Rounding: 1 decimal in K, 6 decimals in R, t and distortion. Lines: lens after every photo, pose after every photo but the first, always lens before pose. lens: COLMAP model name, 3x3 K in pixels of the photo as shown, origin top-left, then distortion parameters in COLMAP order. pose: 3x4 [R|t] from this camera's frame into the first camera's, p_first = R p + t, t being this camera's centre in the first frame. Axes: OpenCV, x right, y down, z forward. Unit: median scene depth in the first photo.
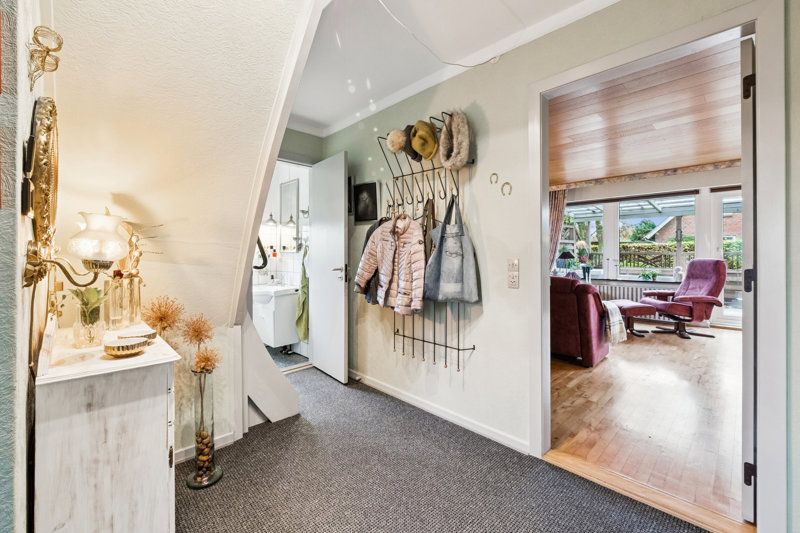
lens RADIAL K [[340.6, 0, 391.4], [0, 340.6, 252.4], [0, 0, 1]] dist [0.008715, -0.001114]
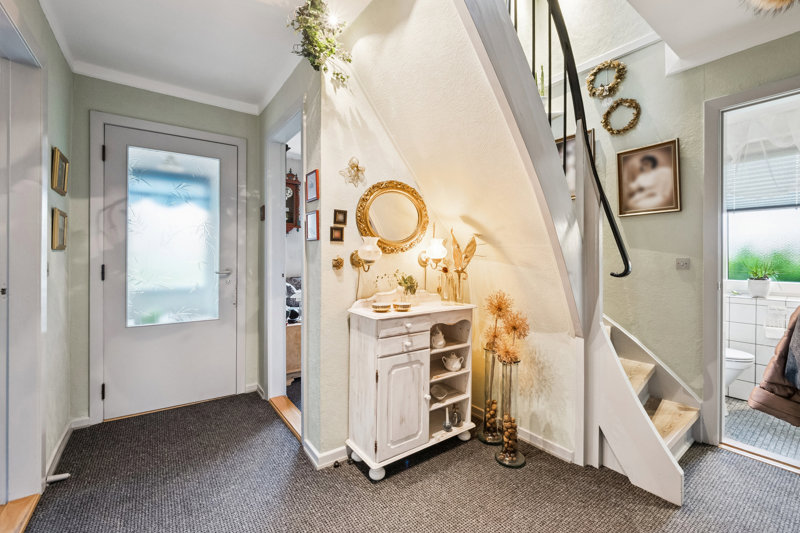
lens RADIAL K [[340.6, 0, 394.9], [0, 340.6, 259.5], [0, 0, 1]] dist [0.008715, -0.001114]
pose [[-0.118914, 0.006016, -0.992886, 0.328182], [-0.002842, 0.999975, 0.006399, 0.003685], [0.992901, 0.003582, -0.118894, 0.416403]]
